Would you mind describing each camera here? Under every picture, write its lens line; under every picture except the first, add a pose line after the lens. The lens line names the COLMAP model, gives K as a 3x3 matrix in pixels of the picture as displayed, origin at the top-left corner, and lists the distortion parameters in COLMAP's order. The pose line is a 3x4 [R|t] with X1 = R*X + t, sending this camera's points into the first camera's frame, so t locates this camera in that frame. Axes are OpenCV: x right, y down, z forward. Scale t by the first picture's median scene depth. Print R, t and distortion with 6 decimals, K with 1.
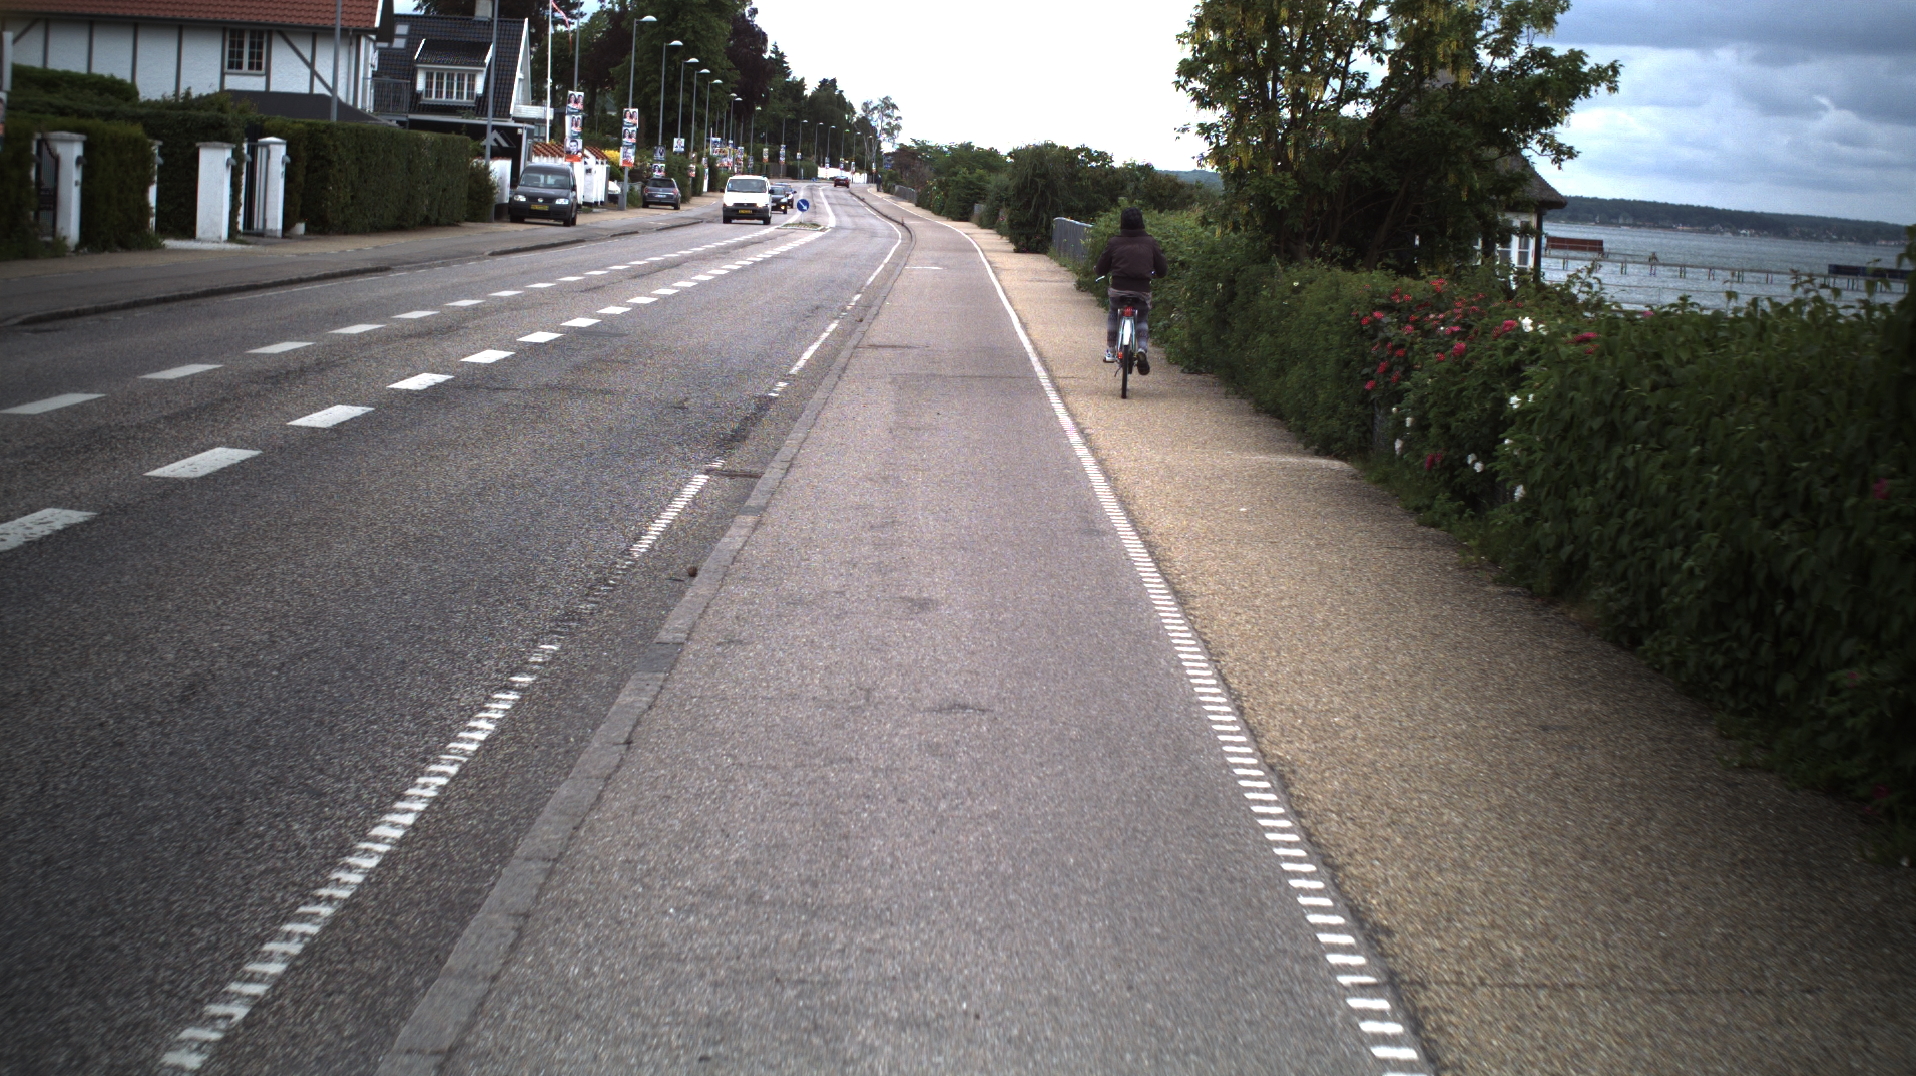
lens RADIAL K [[3510.5, 0, 958.0], [0, 3510.5, 538.0], [0, 0, 1]] dist [-0.285570, 0.375868]
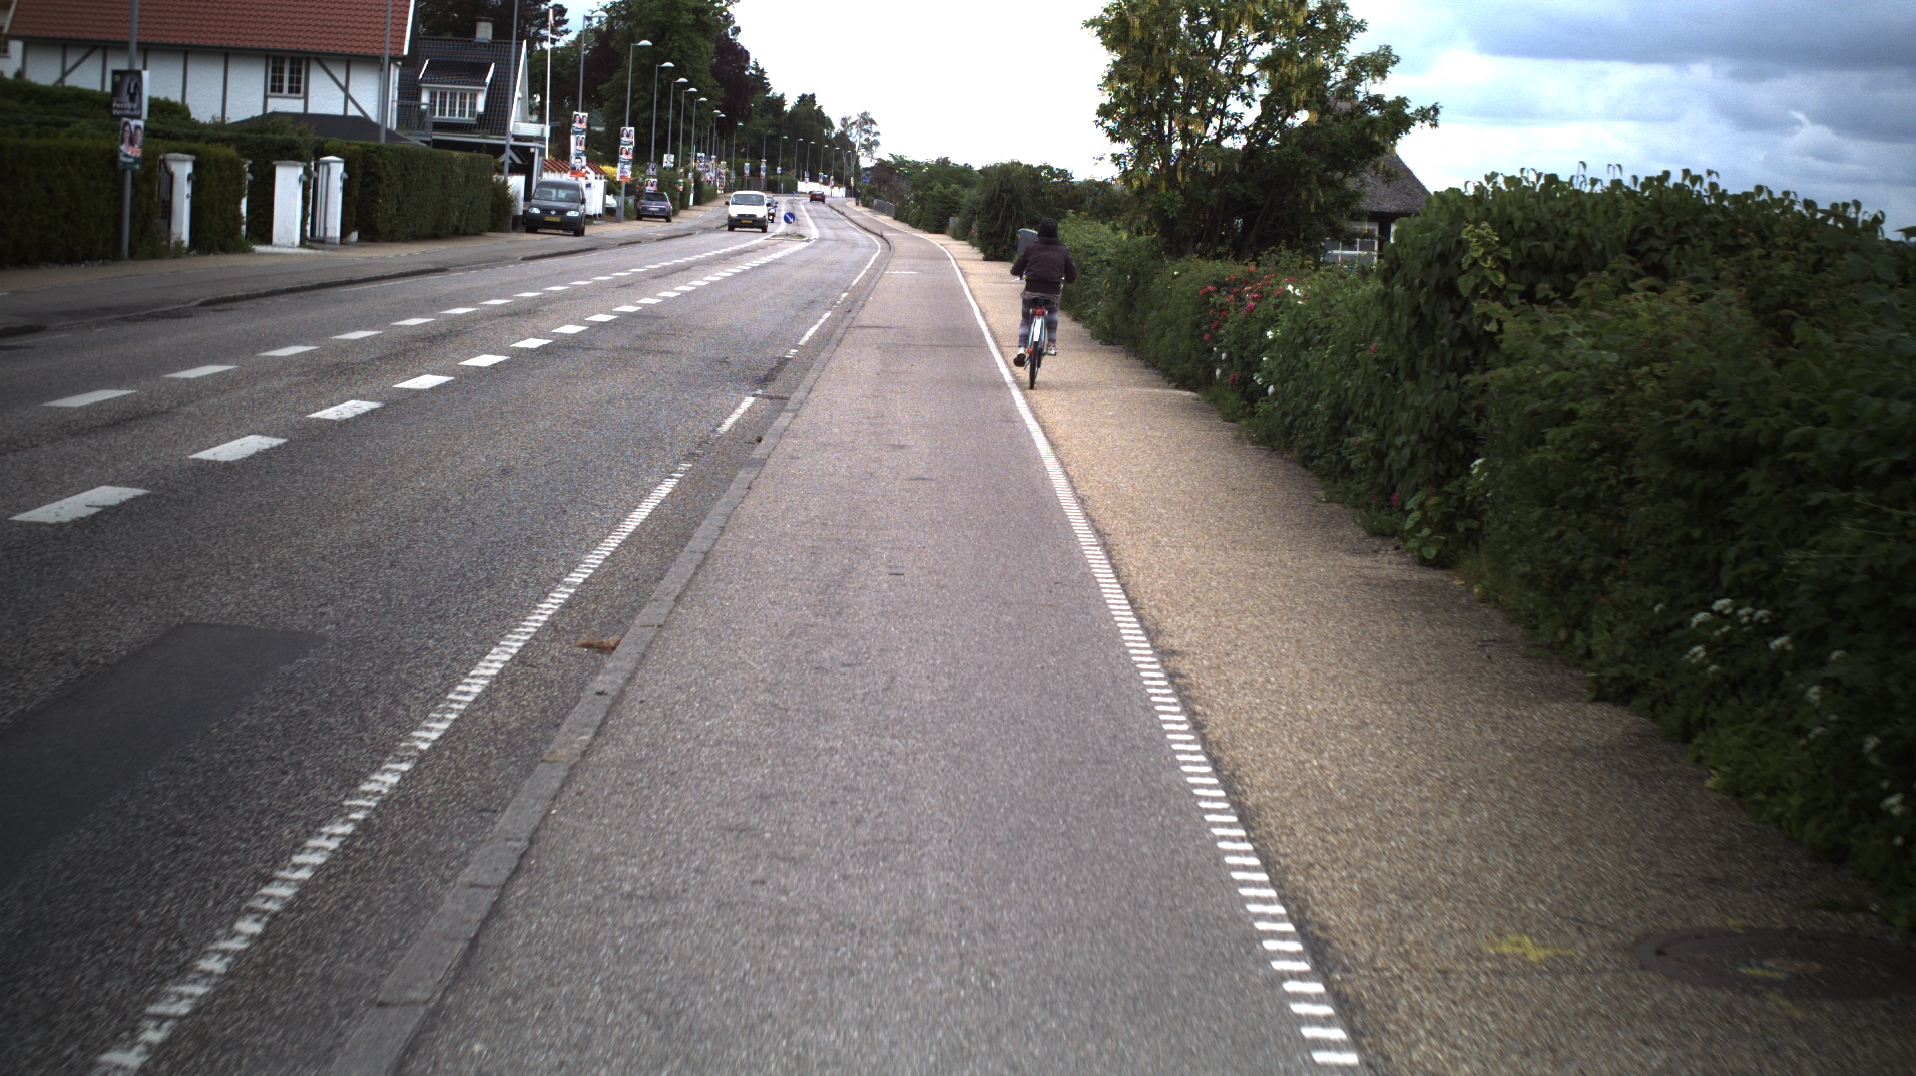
lens RADIAL K [[4061.0, 0, 958.0], [0, 4061.0, 538.0], [0, 0, 1]] dist [-0.342845, 0.420947]
pose [[0.999990, 0.001307, 0.004350, 0.002617], [-0.001234, 0.999856, -0.016931, 0.027676], [-0.004372, 0.016925, 0.999847, -0.276936]]
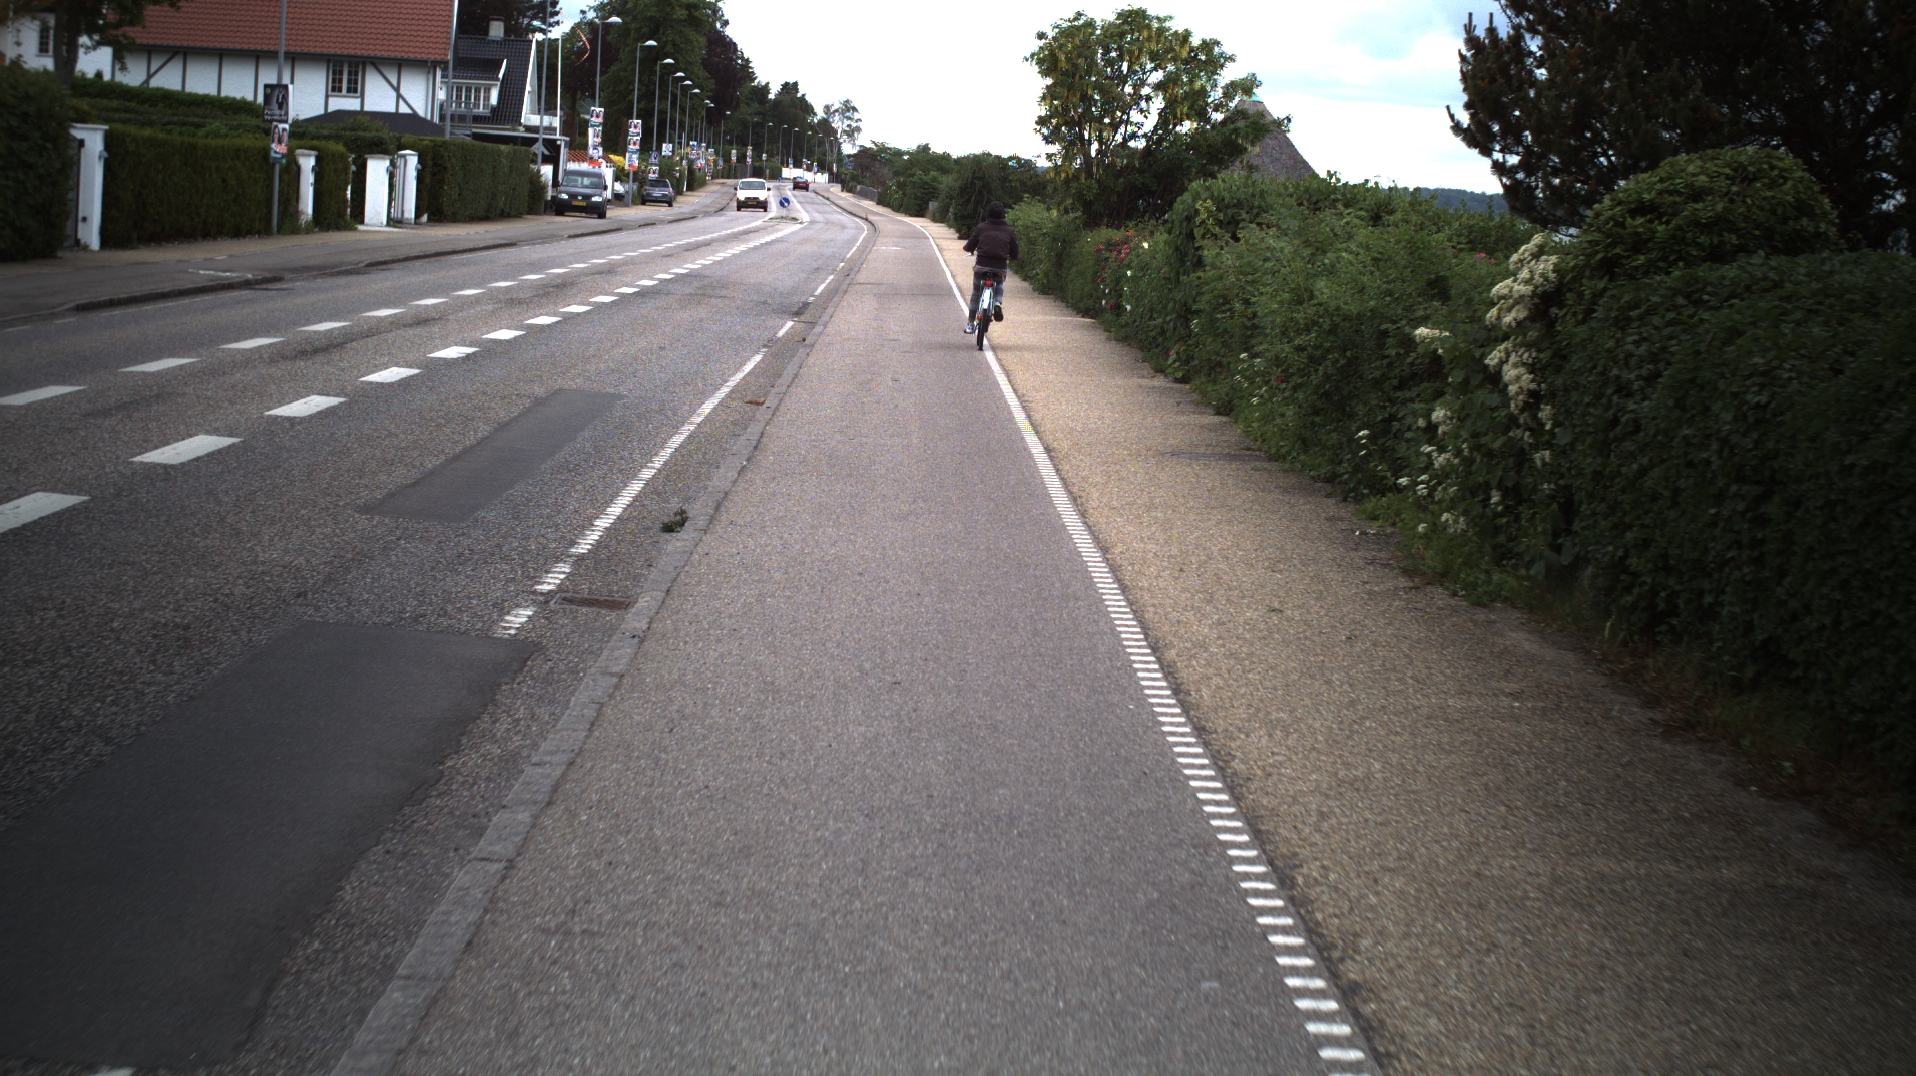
lens RADIAL K [[5297.8, 0, 958.0], [0, 5297.8, 538.0], [0, 0, 1]] dist [-0.470700, -0.696986]
pose [[0.999979, -0.000306, 0.006499, 0.003597], [0.000521, 0.999451, -0.033130, 0.089152], [-0.006486, 0.033132, 0.999430, -0.900155]]
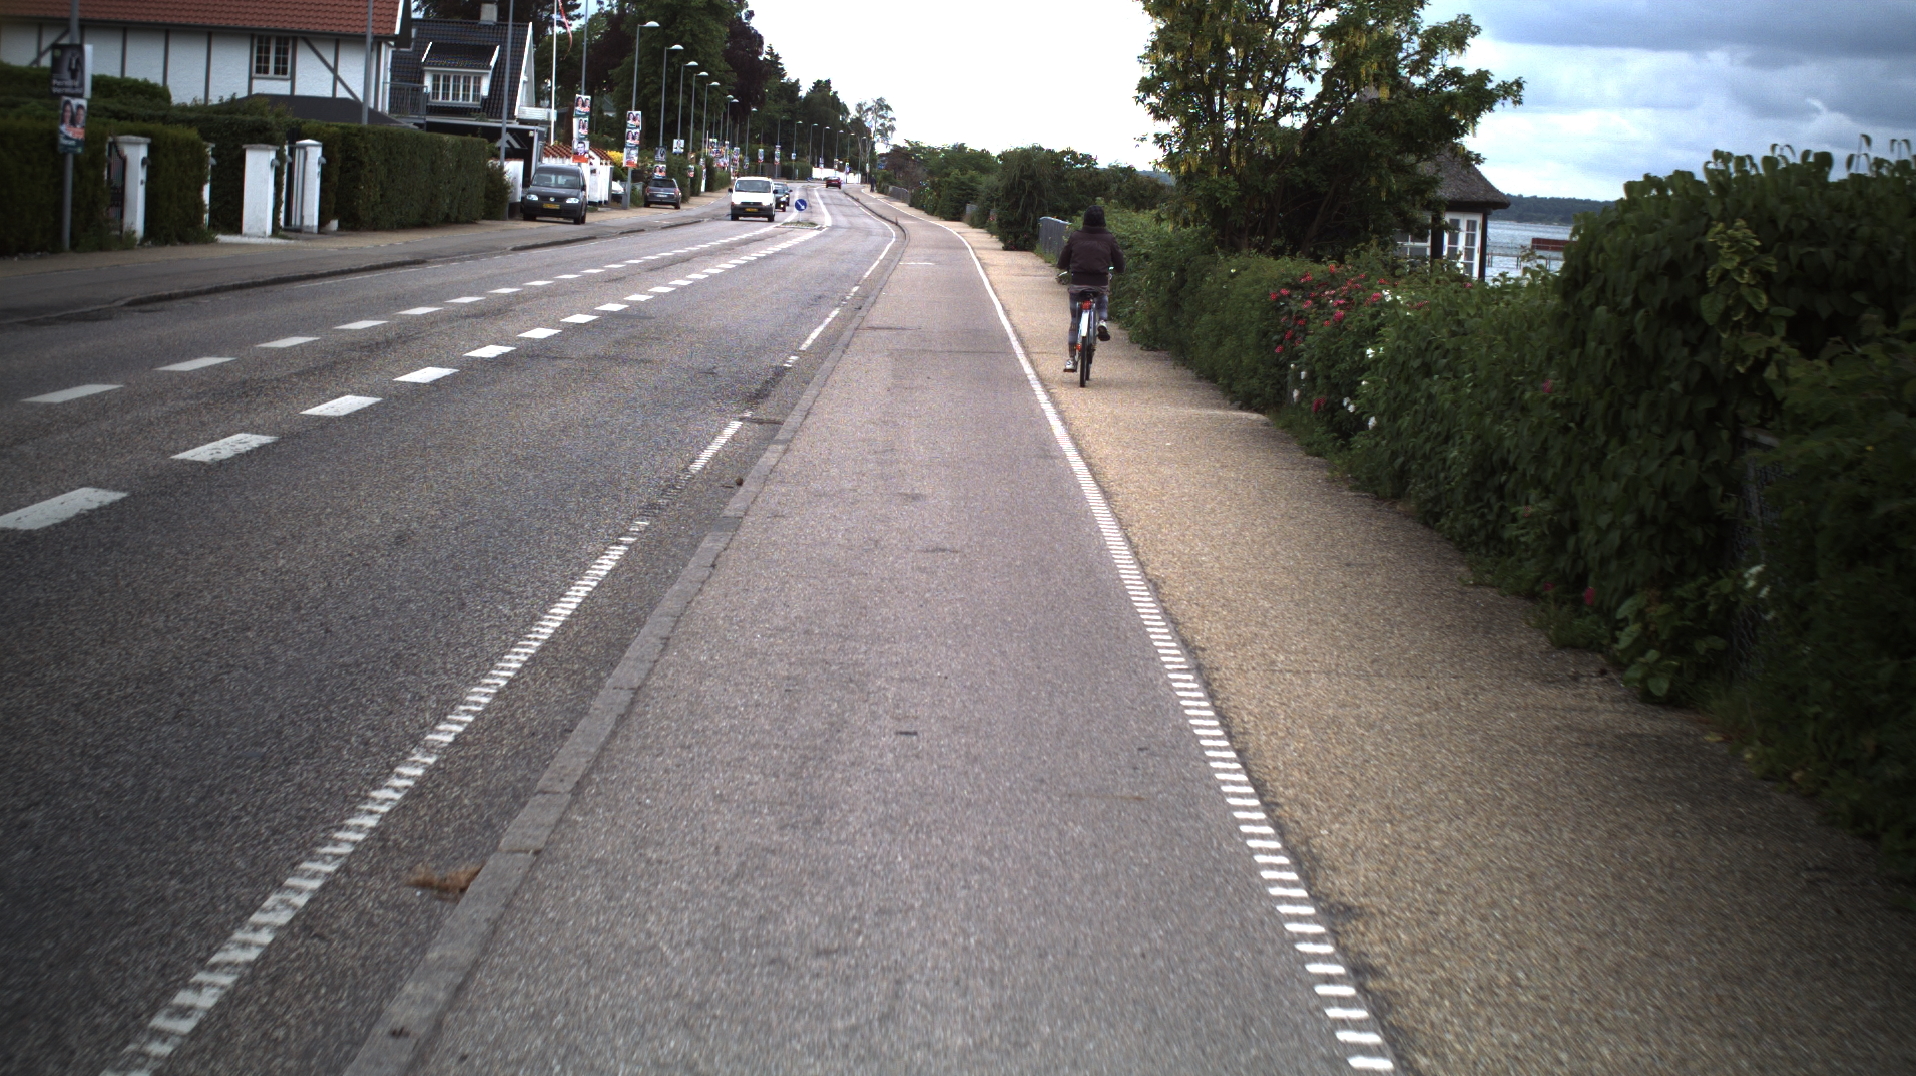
lens RADIAL K [[3766.1, 0, 958.0], [0, 3766.1, 538.0], [0, 0, 1]] dist [-0.310830, 0.388446]
pose [[0.999997, 0.002121, 0.001205, 0.001394], [-0.002112, 0.999974, -0.006887, 0.012810], [-0.001219, 0.006884, 0.999976, -0.128490]]
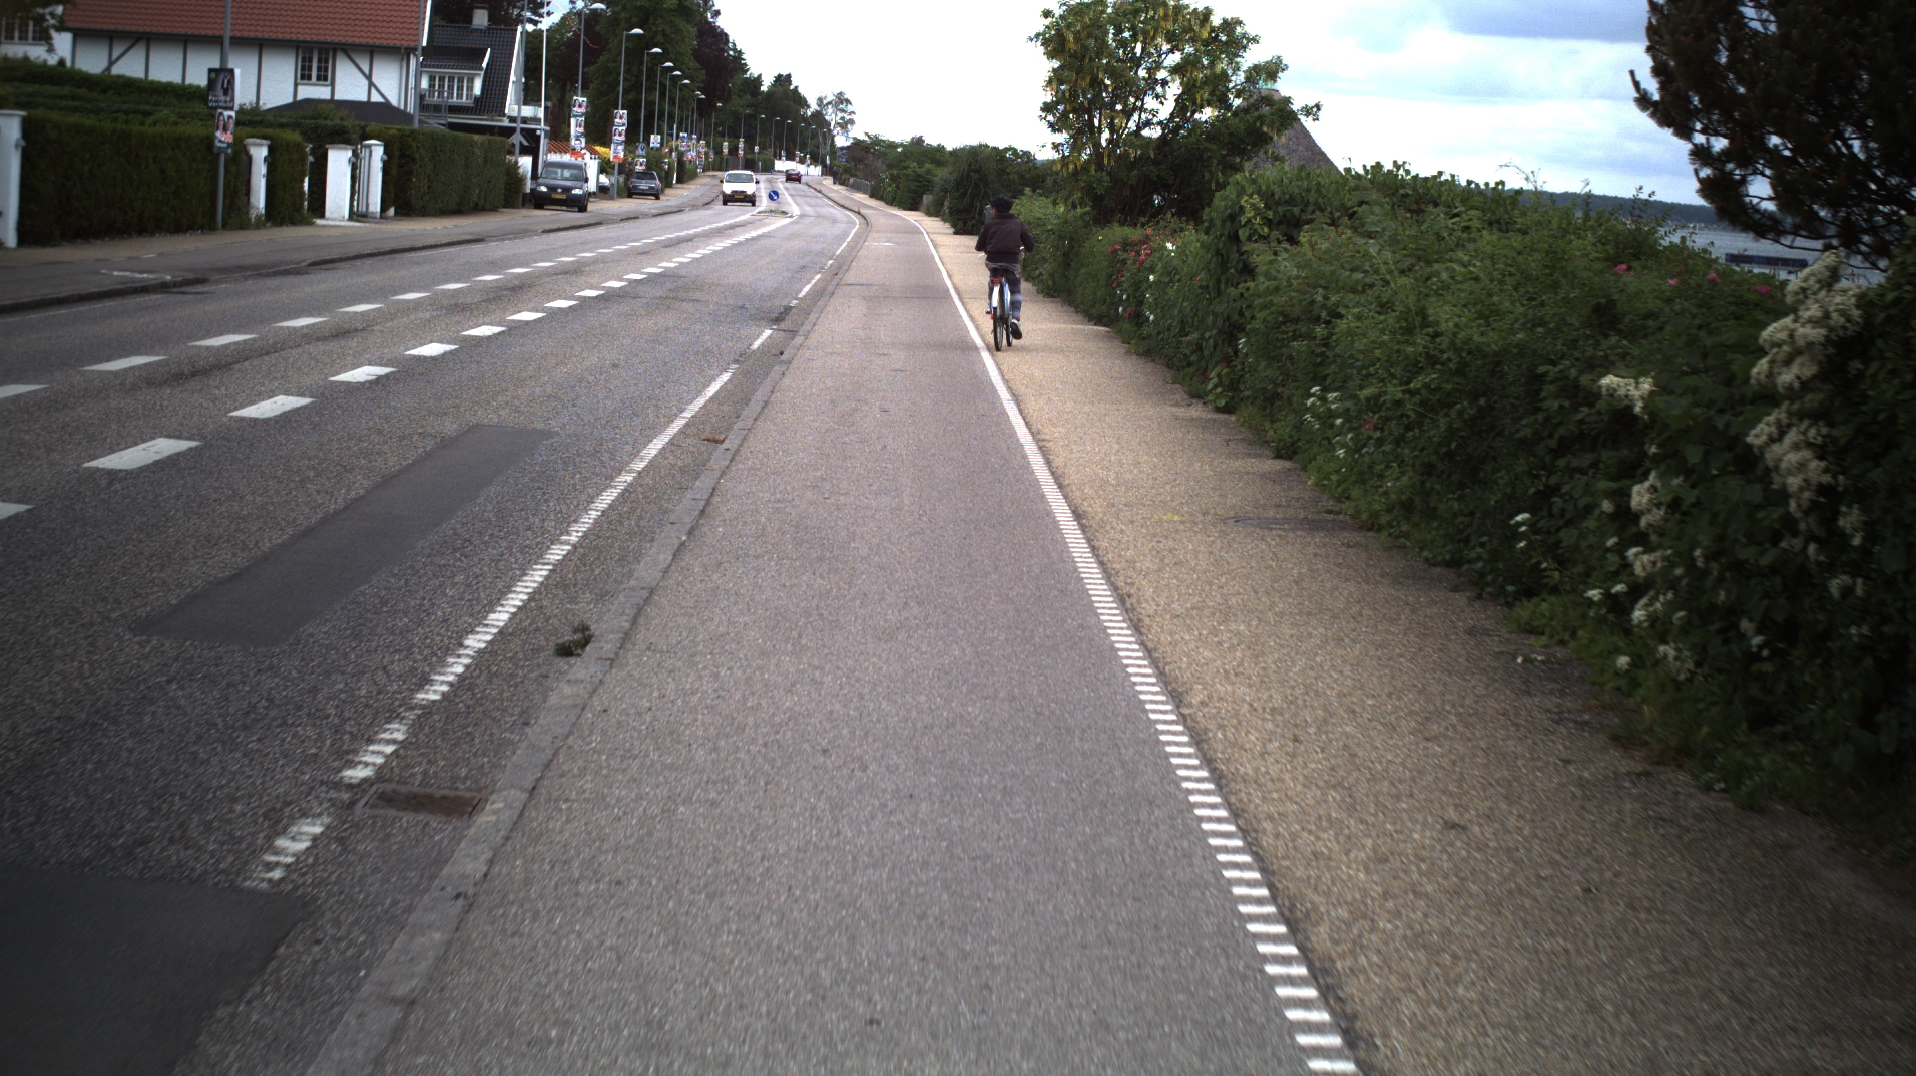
lens RADIAL K [[4810.8, 0, 958.0], [0, 4810.8, 538.0], [0, 0, 1]] dist [-0.423921, 0.350229]
pose [[0.999962, 0.001231, 0.008659, 0.003371], [-0.001014, 0.999685, -0.025062, 0.064851], [-0.008688, 0.025052, 0.999648, -0.654377]]
